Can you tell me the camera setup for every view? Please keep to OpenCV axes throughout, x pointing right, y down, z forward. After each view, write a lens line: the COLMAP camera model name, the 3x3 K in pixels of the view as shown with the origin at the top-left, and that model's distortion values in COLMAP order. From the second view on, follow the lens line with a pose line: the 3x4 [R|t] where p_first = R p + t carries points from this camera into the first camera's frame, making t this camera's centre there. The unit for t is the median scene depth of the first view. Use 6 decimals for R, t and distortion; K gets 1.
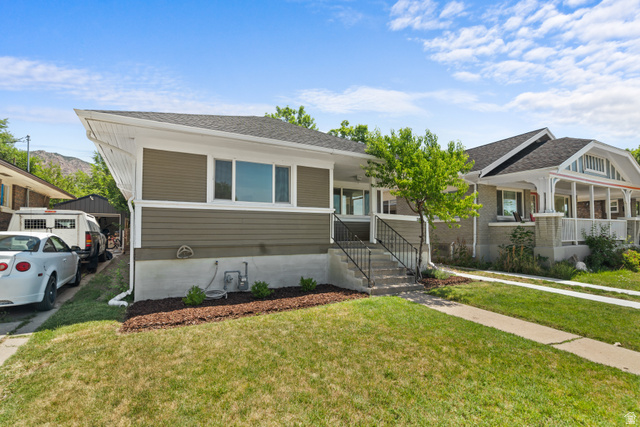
lens RADIAL K [[308.2, 0, 316.9], [0, 308.2, 223.3], [0, 0, 1]] dist [-0.003867, 0.002241]
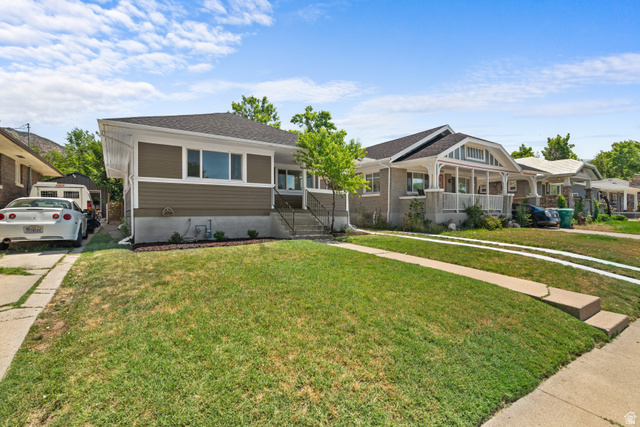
lens RADIAL K [[308.2, 0, 317.6], [0, 308.2, 215.7], [0, 0, 1]] dist [-0.003867, 0.002241]
pose [[0.996648, -0.002067, 0.081786, 0.132345], [-0.001071, 0.999266, 0.038296, 0.040674], [-0.081805, -0.038255, 0.995914, -0.418858]]
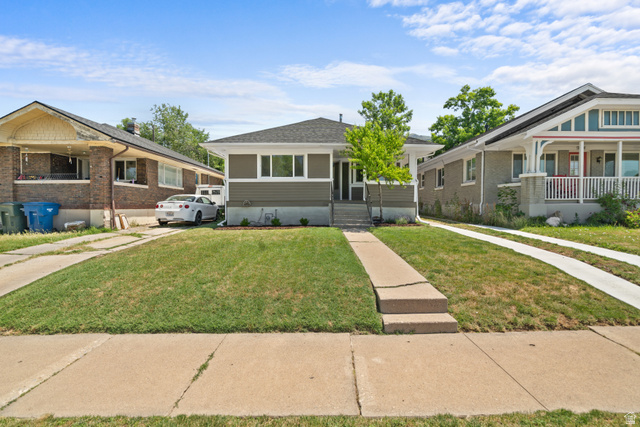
lens RADIAL K [[310.2, 0, 319.8], [0, 310.2, 215.0], [0, 0, 1]] dist [-0.001373, 0.000747]
pose [[0.870346, 0.012696, -0.492276, 0.762101], [0.016465, 0.998358, 0.054858, 0.049701], [0.492165, -0.055851, 0.868709, -0.423456]]
